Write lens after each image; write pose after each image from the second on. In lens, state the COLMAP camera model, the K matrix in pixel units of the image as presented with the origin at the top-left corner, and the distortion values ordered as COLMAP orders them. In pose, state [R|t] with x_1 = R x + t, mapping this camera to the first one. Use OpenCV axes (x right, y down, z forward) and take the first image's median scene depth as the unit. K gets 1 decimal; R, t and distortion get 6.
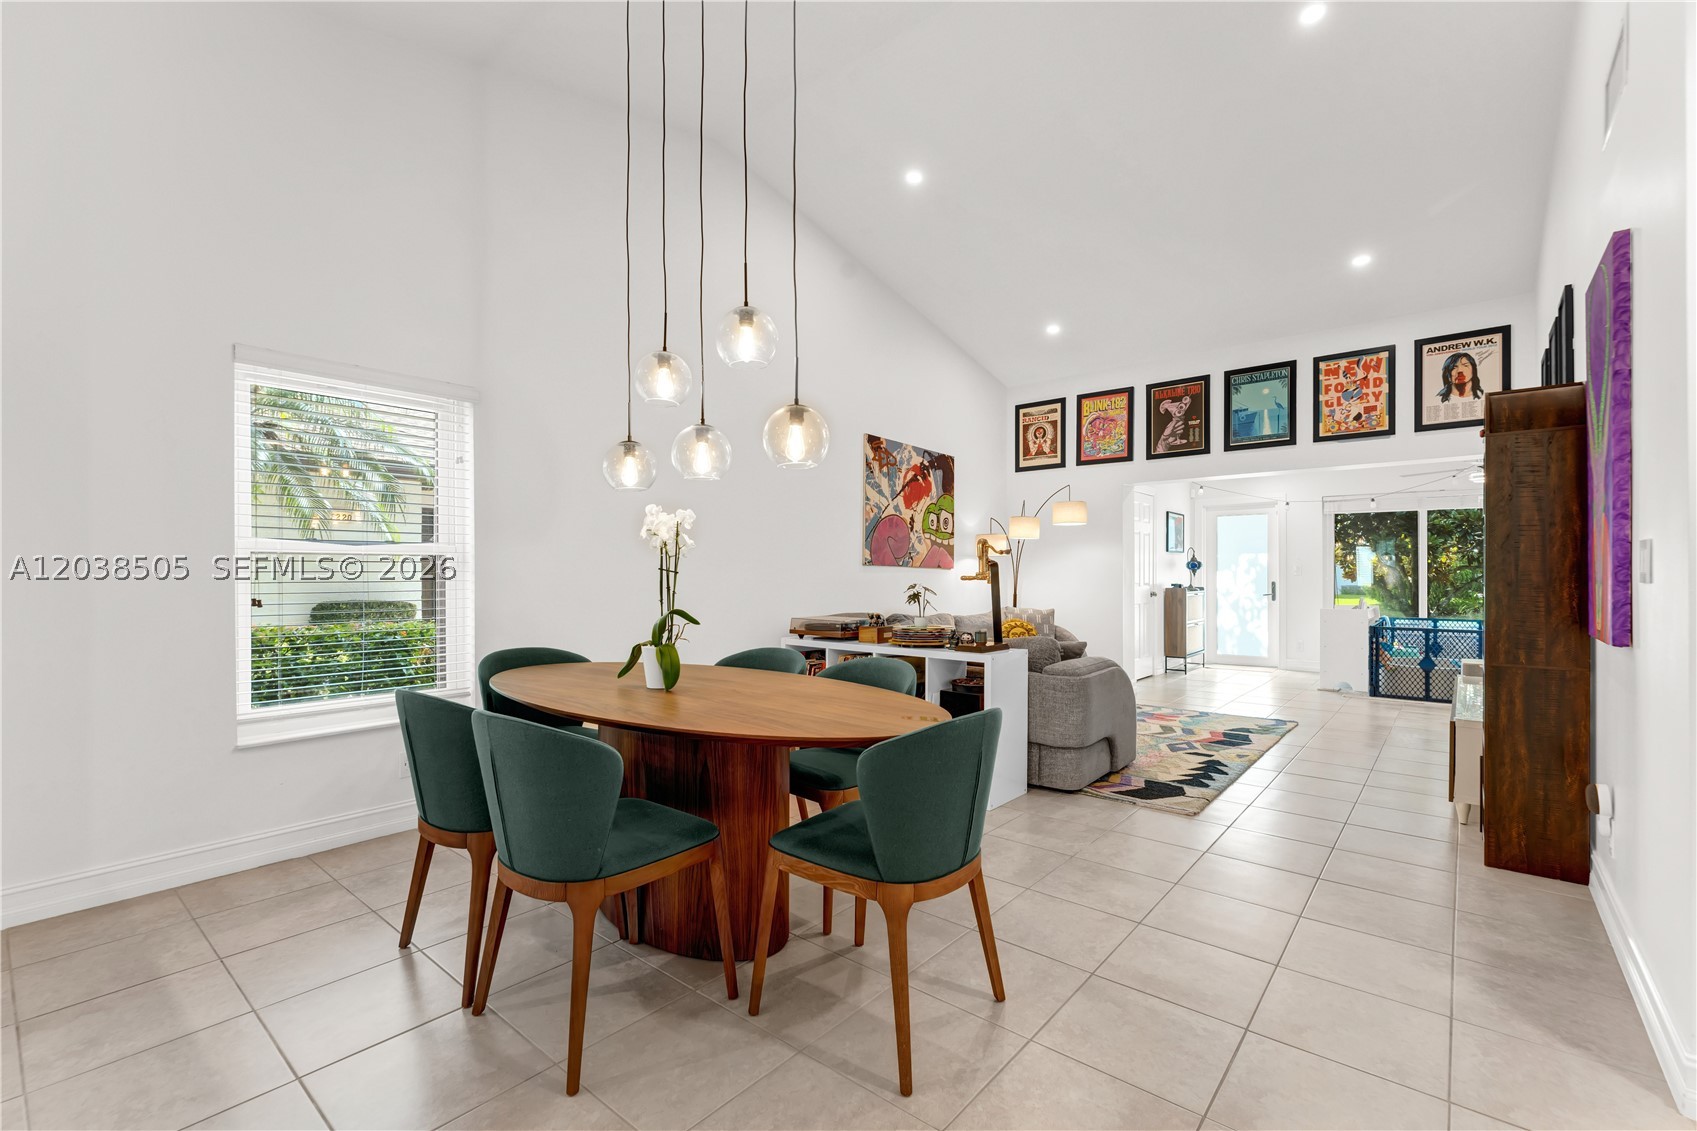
lens RADIAL K [[736.7, 0, 857.1], [0, 736.7, 575.6], [0, 0, 1]] dist [-0.000410, 0.000524]
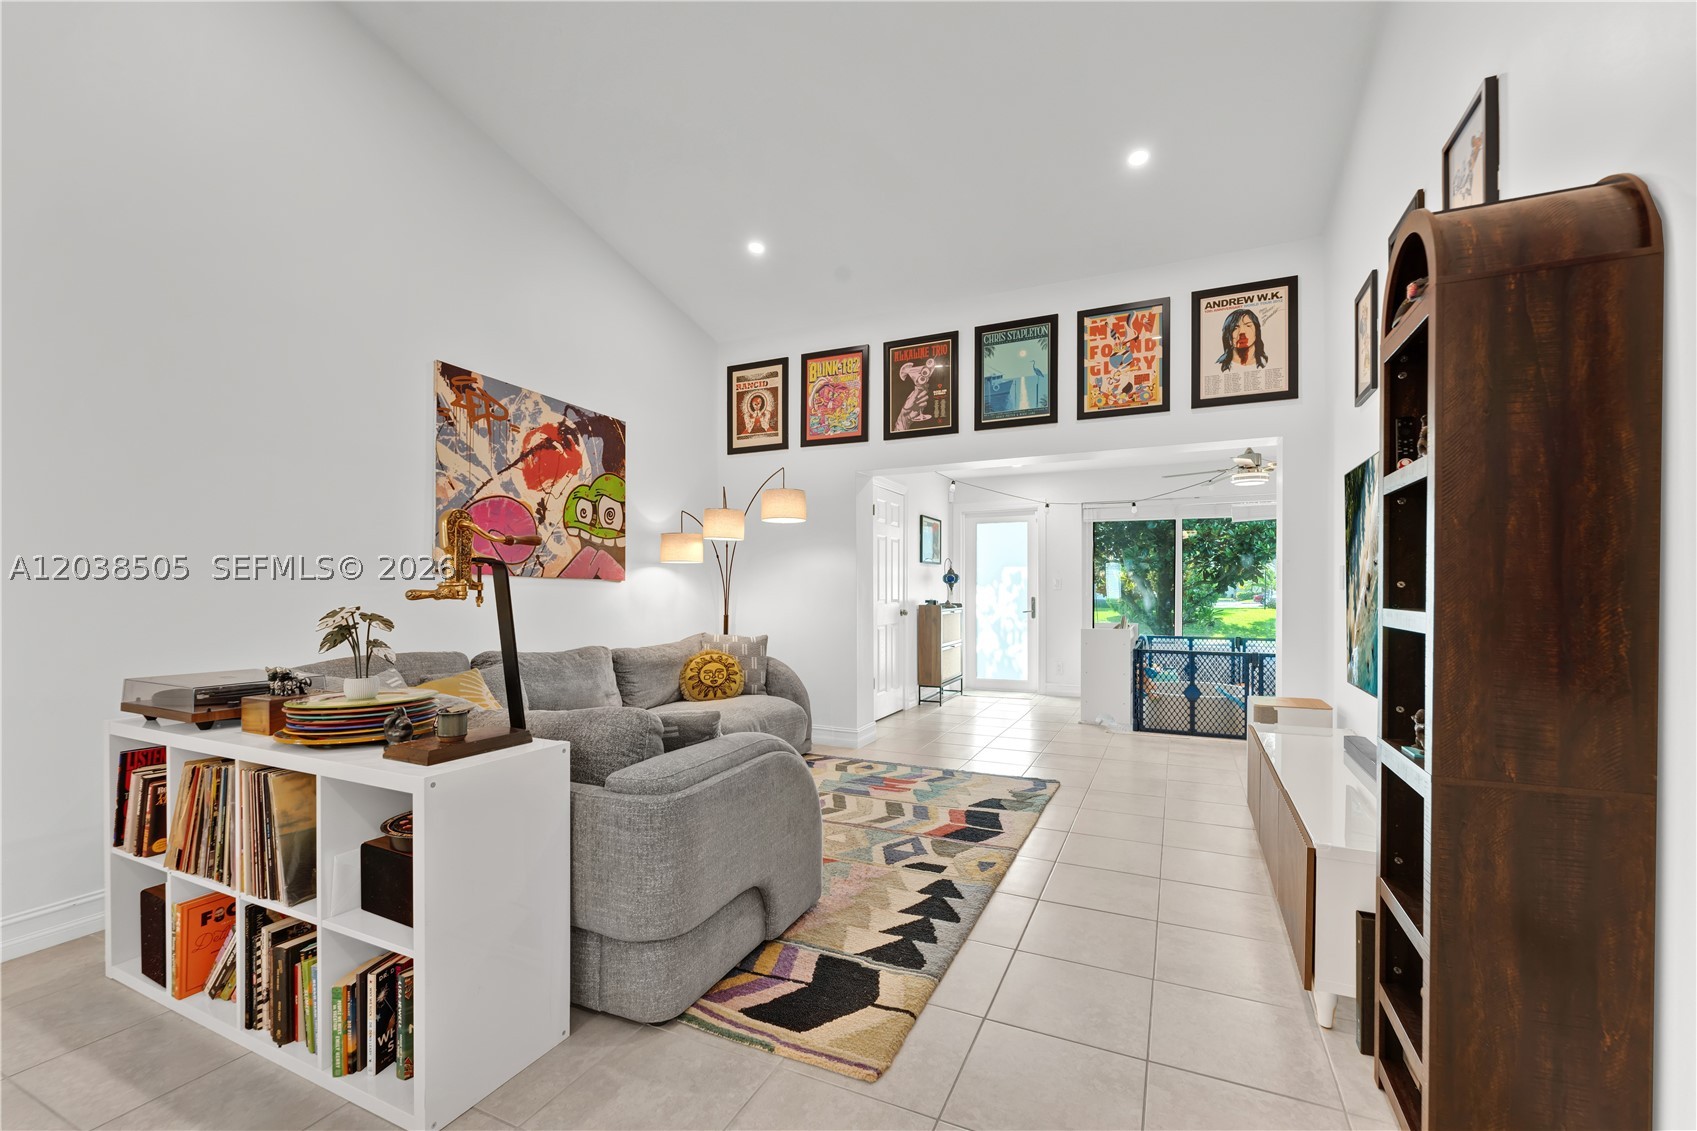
lens RADIAL K [[697.8, 0, 858.9], [0, 697.8, 595.6], [0, 0, 1]] dist [0.000749, -0.000244]
pose [[0.964934, -0.002805, 0.262477, 0.193199], [0.001180, 0.999979, 0.006349, 0.000948], [-0.262489, -0.005817, 0.964917, 0.332059]]
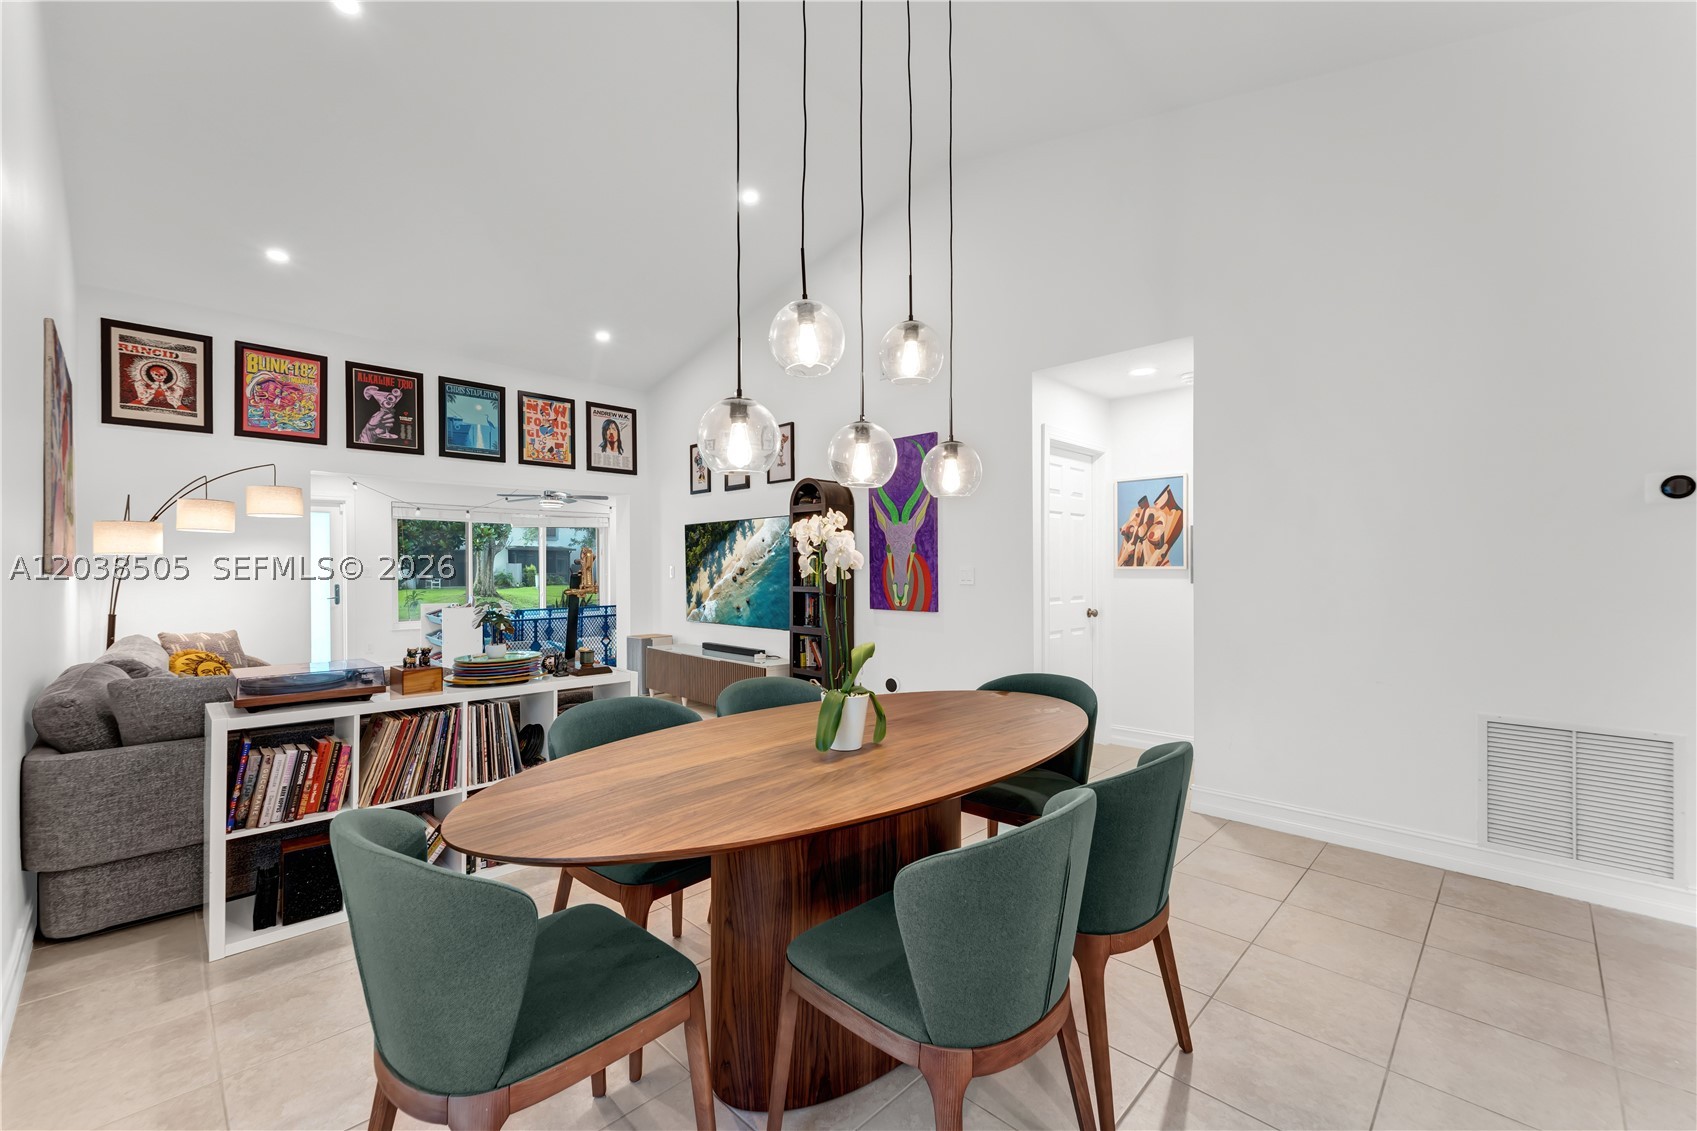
lens RADIAL K [[697.8, 0, 849.4], [0, 697.8, 564.2], [0, 0, 1]] dist [0.000749, -0.000244]
pose [[0.094729, 0.006451, 0.995482, -0.401774], [0.003703, 0.999970, -0.006832, -0.013974], [-0.995496, 0.004333, 0.094702, 0.370211]]
